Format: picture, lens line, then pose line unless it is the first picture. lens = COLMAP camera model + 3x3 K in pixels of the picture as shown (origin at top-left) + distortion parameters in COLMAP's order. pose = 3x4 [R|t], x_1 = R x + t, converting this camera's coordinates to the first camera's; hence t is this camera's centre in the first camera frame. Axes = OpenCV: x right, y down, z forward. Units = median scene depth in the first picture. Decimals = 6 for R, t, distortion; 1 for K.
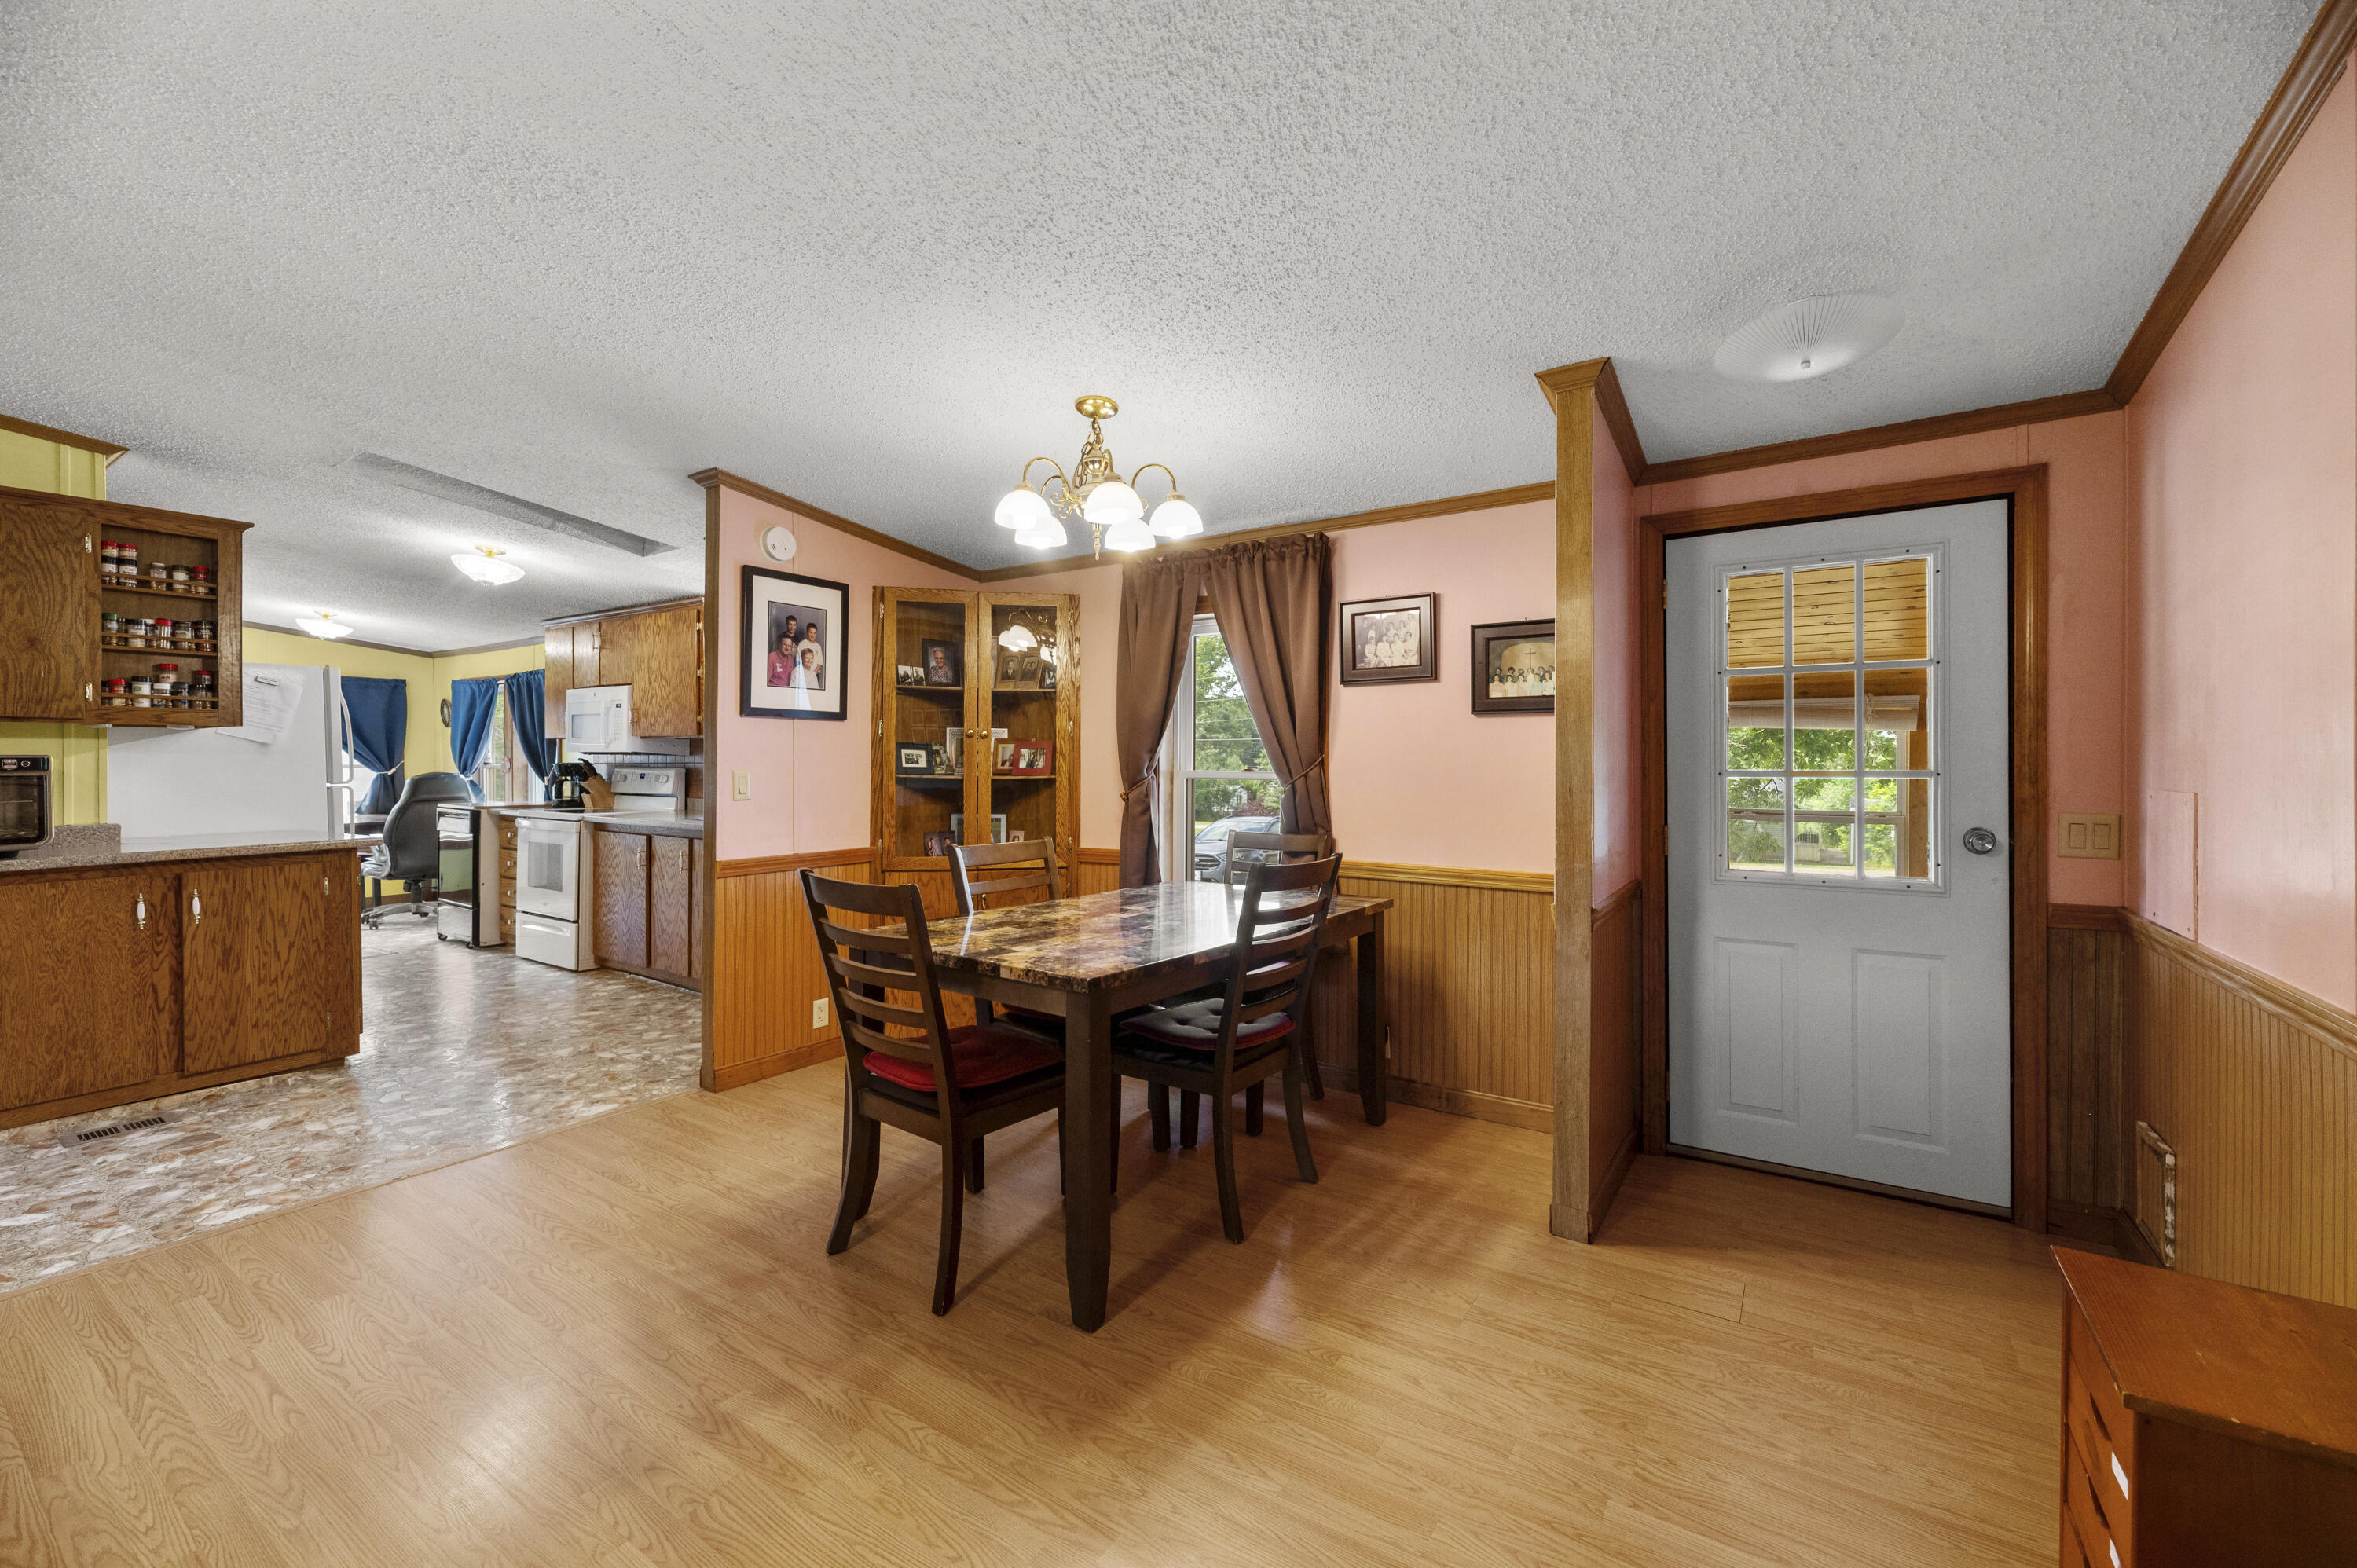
lens RADIAL K [[946.4, 0, 1184.2], [0, 946.4, 763.3], [0, 0, 1]] dist [0.000323, -0.000045]
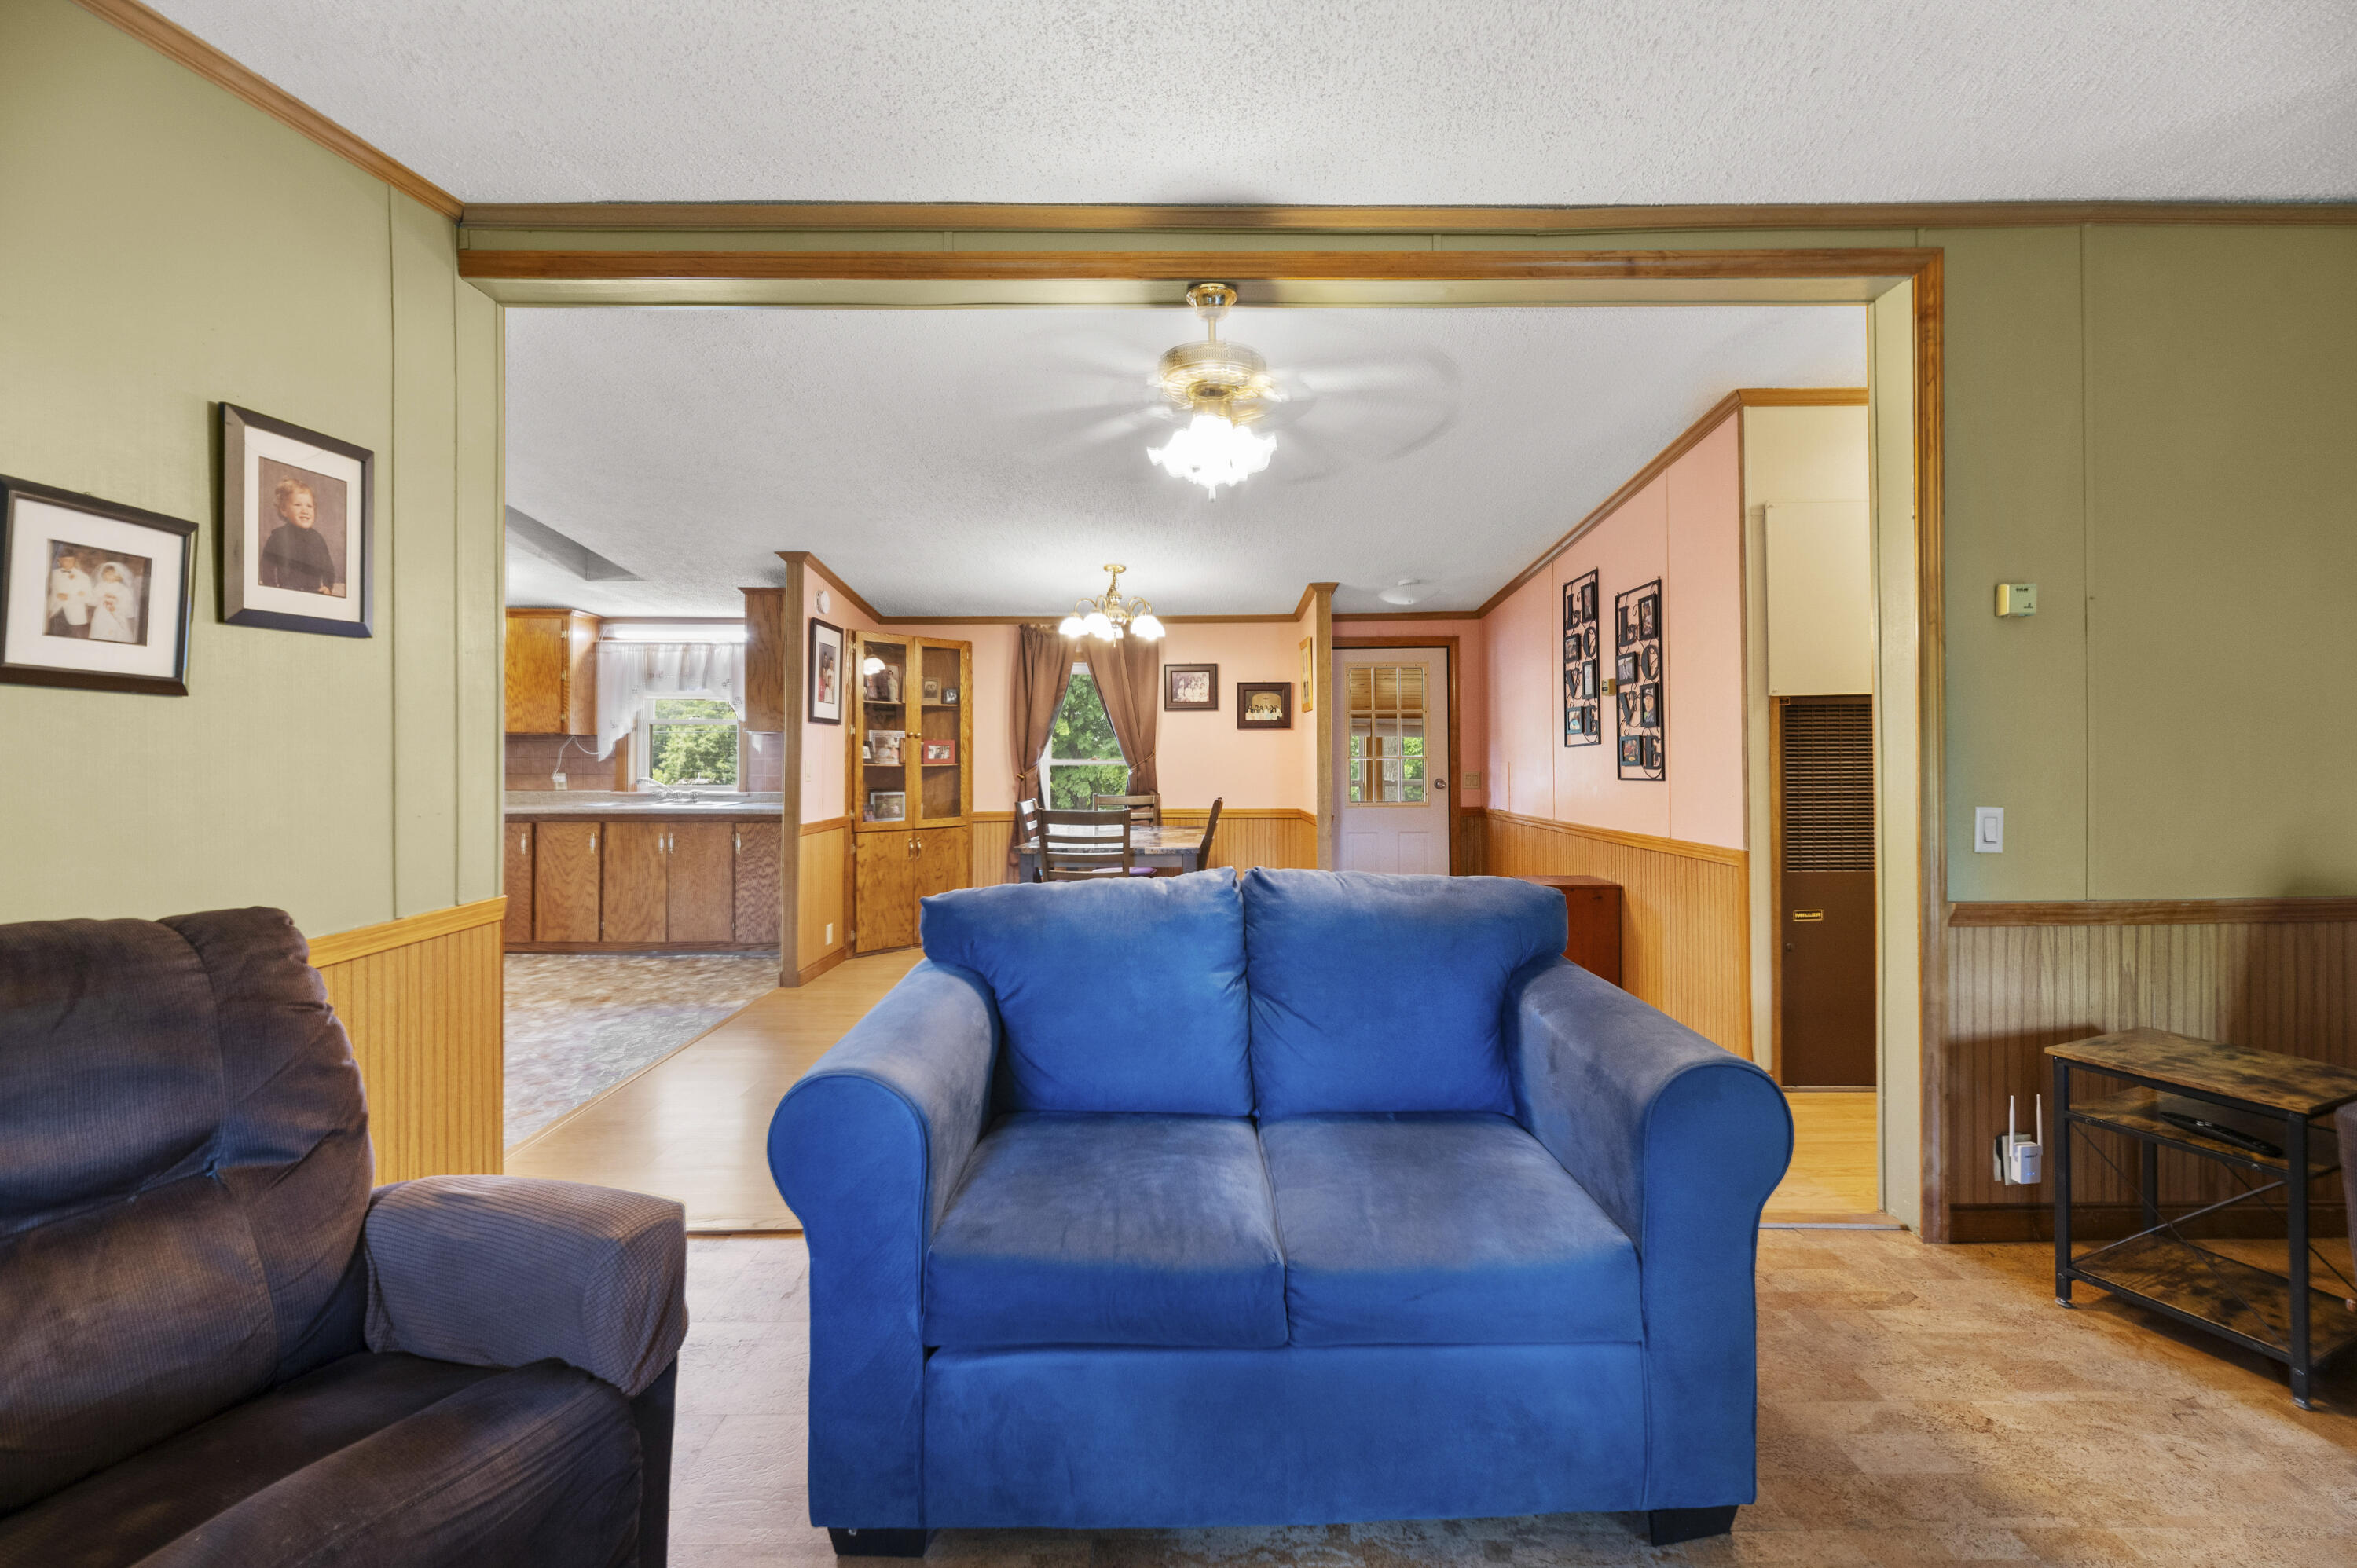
lens RADIAL K [[958.9, 0, 1182.8], [0, 958.9, 742.7], [0, 0, 1]] dist [0.000039, -0.000167]
pose [[0.831386, 0.003142, 0.555686, -0.805346], [0.005328, 0.999893, -0.013626, 0.002998], [-0.555669, 0.014289, 0.831280, -0.518962]]
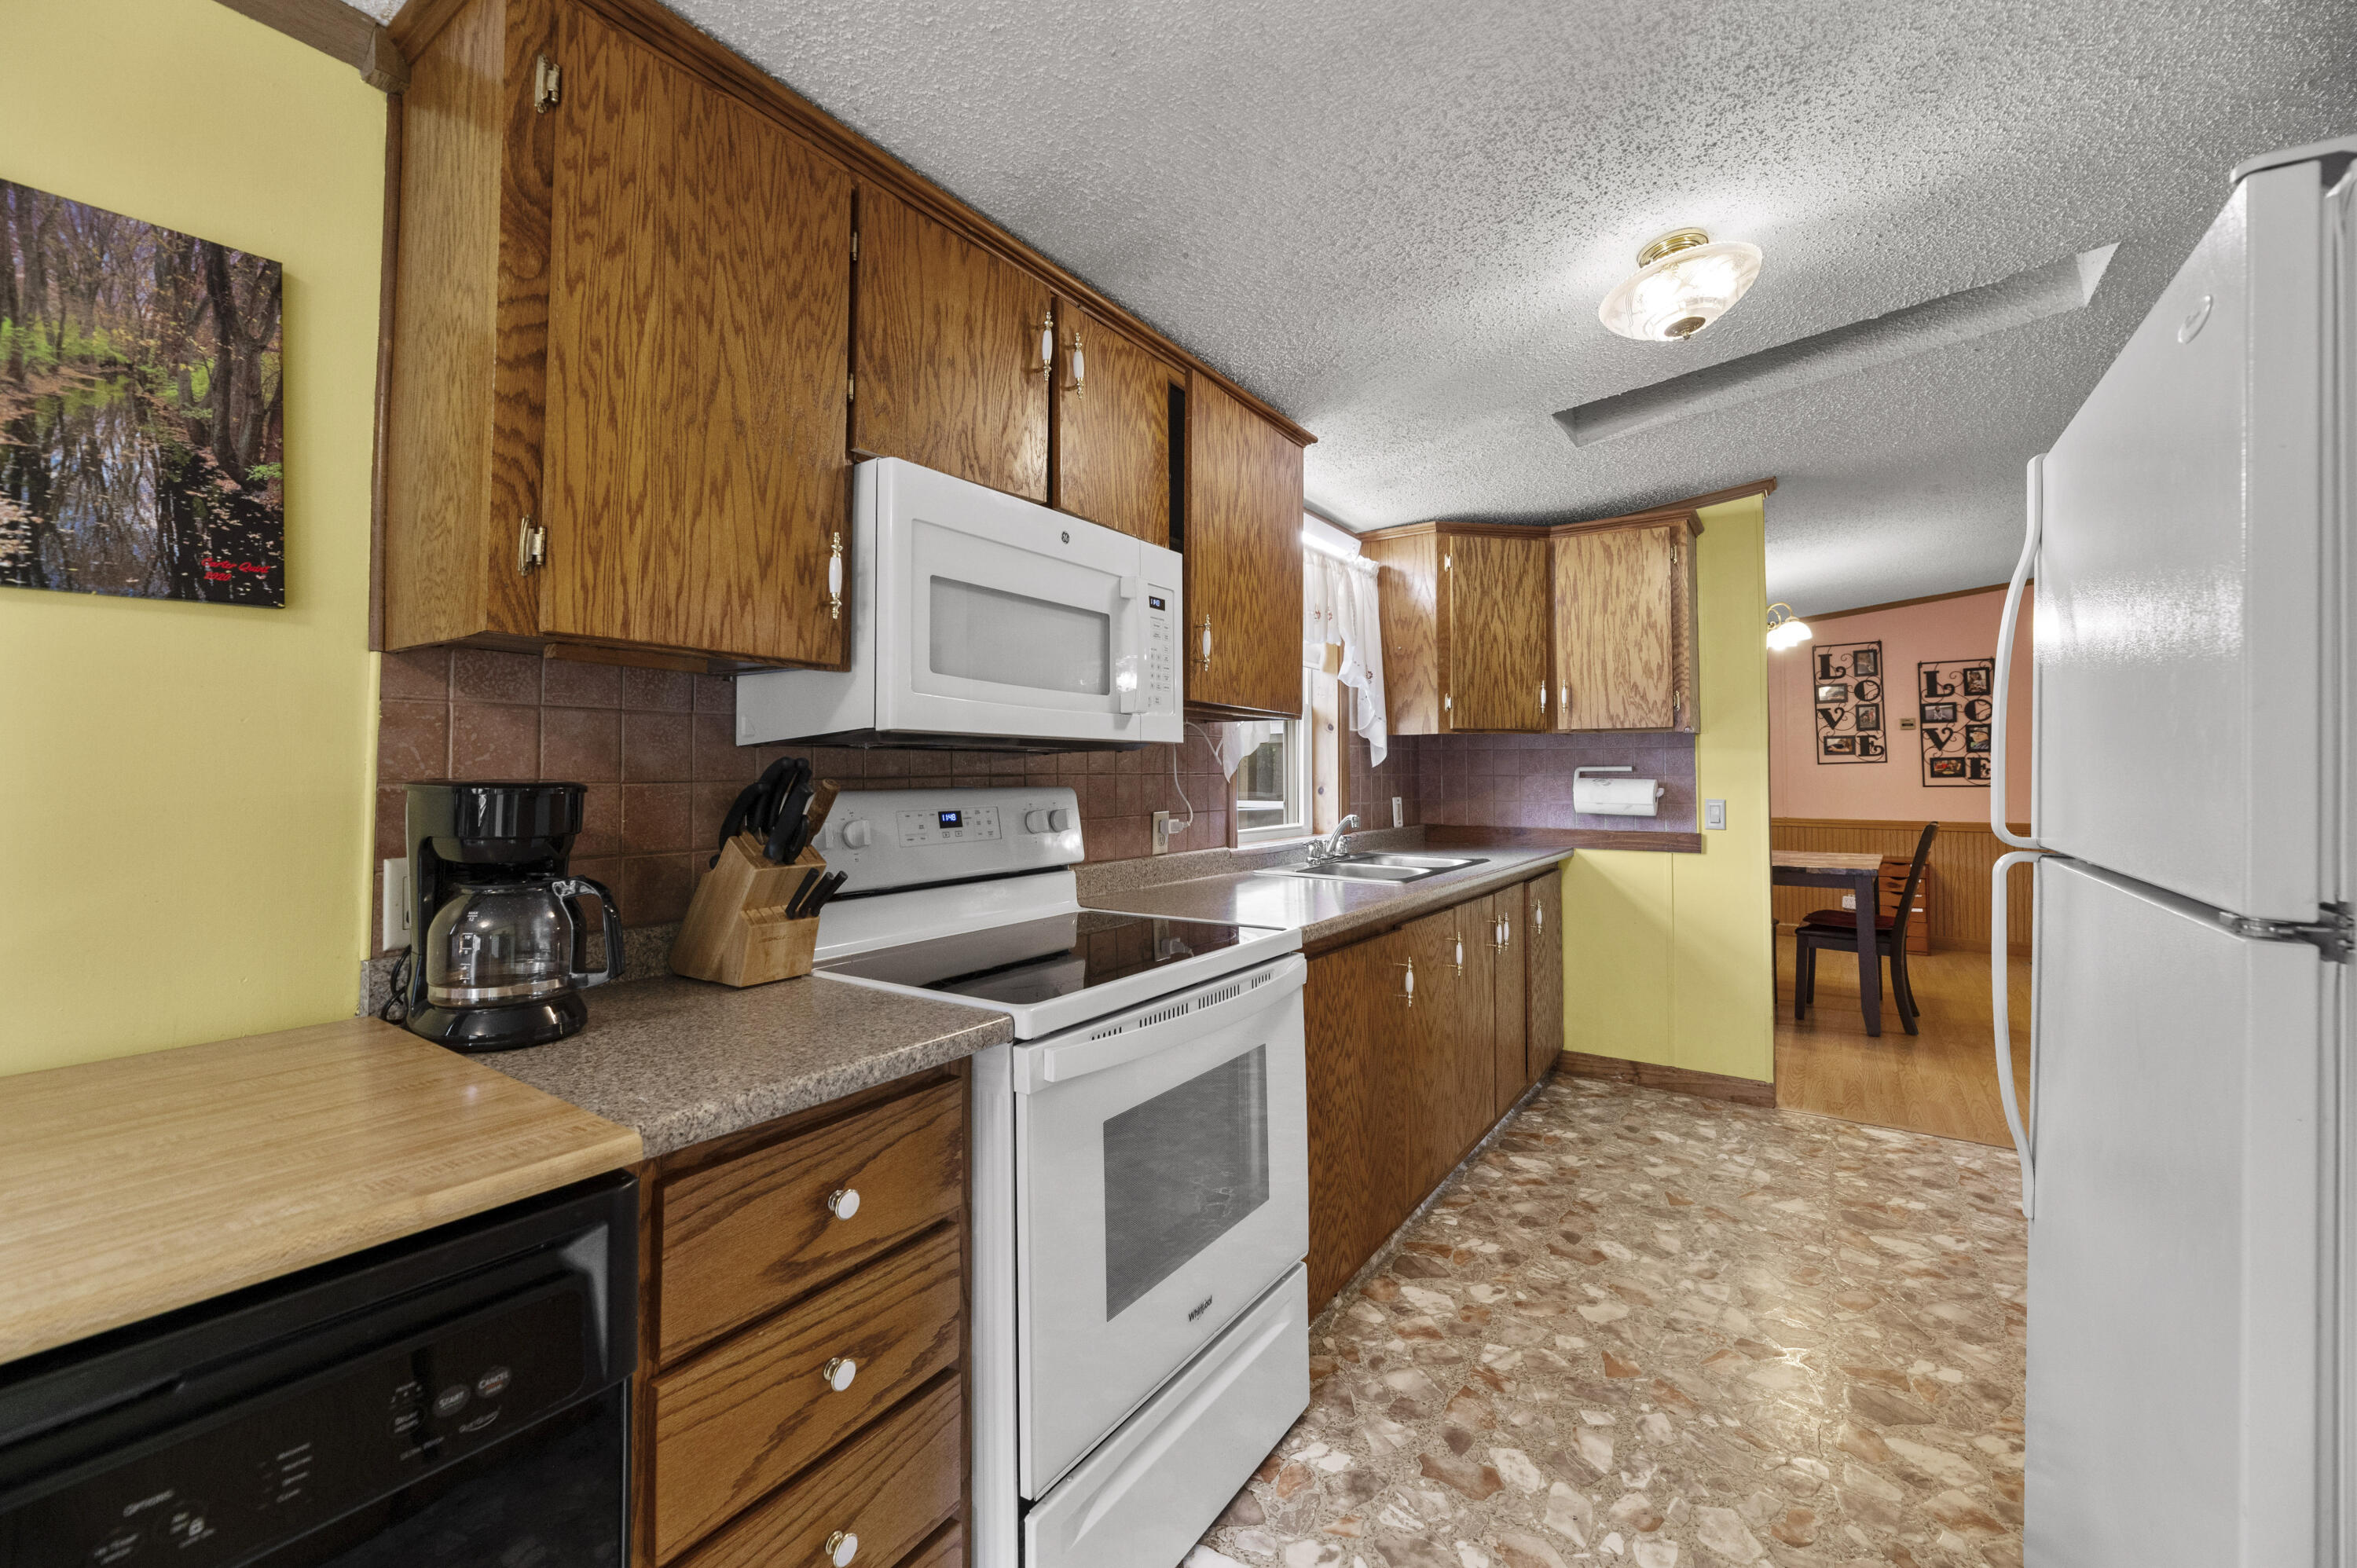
lens RADIAL K [[958.9, 0, 1182.8], [0, 958.9, 742.7], [0, 0, 1]] dist [0.000039, -0.000167]
pose [[0.013872, 0.023591, 0.999625, -1.507431], [0.001905, 0.999719, -0.023619, -0.006829], [-0.999902, 0.002232, 0.013823, 1.591227]]
